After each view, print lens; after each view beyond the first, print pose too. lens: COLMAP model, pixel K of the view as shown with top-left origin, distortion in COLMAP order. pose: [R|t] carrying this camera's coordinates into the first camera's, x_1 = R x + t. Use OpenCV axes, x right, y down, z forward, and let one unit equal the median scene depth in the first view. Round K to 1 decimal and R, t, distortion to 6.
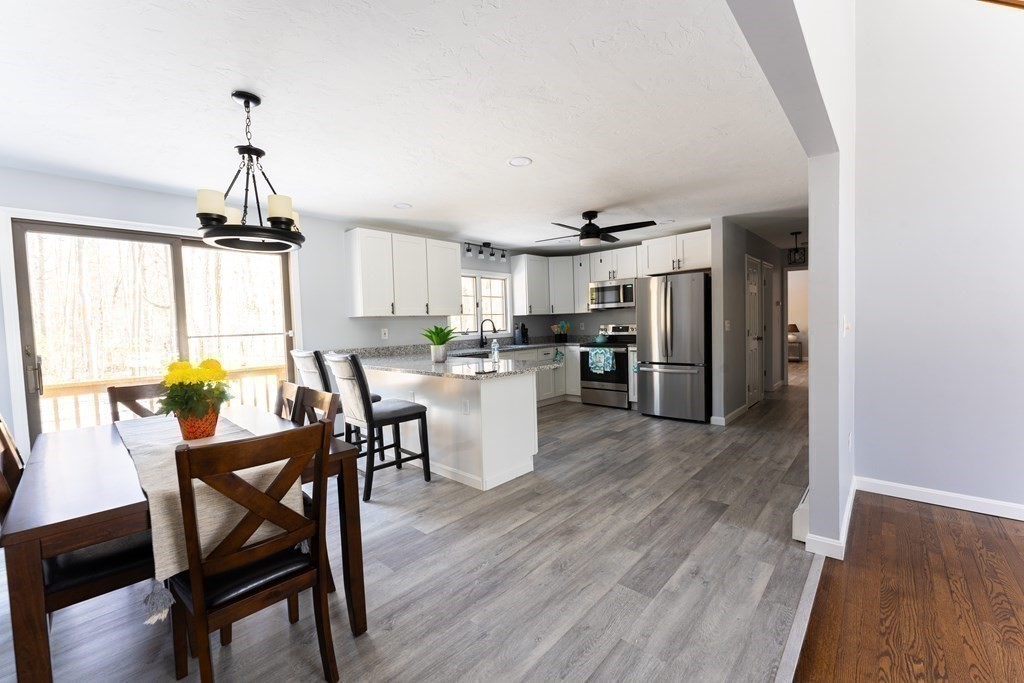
lens RADIAL K [[413.7, 0, 508.5], [0, 413.7, 343.2], [0, 0, 1]] dist [-0.004102, -0.000564]
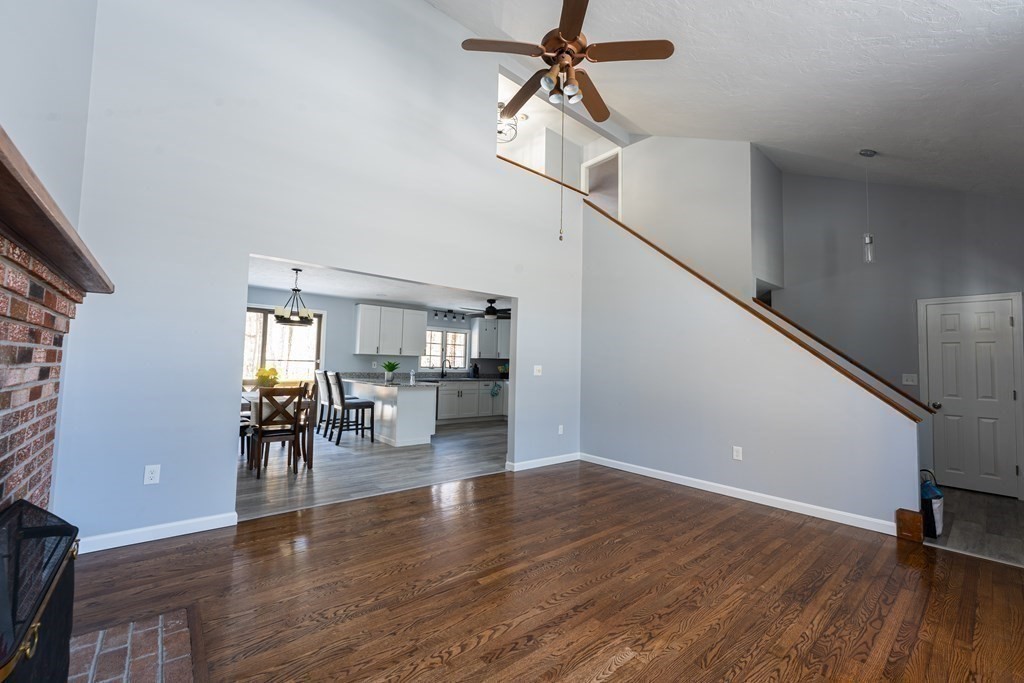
lens RADIAL K [[413.7, 0, 507.4], [0, 413.7, 345.3], [0, 0, 1]] dist [-0.004102, -0.000564]
pose [[0.989663, 0.049932, -0.134441, 0.385279], [-0.062385, 0.993980, -0.090066, 0.013506], [0.129134, 0.097522, 0.986820, -0.496159]]
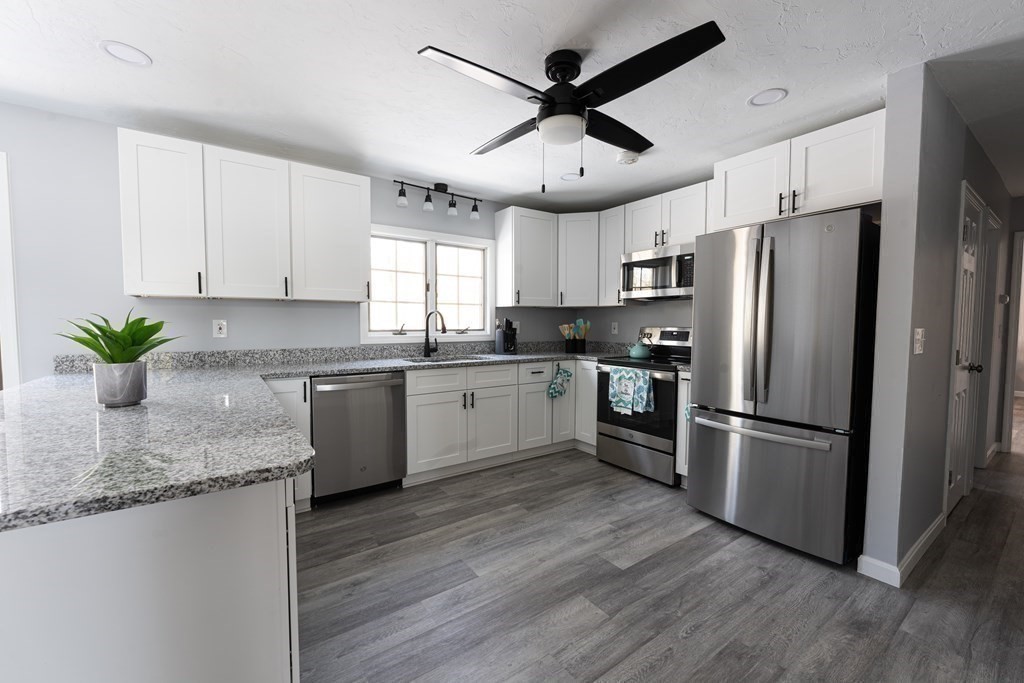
lens RADIAL K [[413.7, 0, 507.8], [0, 413.7, 343.4], [0, 0, 1]] dist [-0.004102, -0.000564]
pose [[0.976953, 0.046291, -0.208376, 0.187058], [-0.044393, 0.998919, 0.013782, -0.023847], [0.208788, -0.004214, 0.977952, 0.445130]]
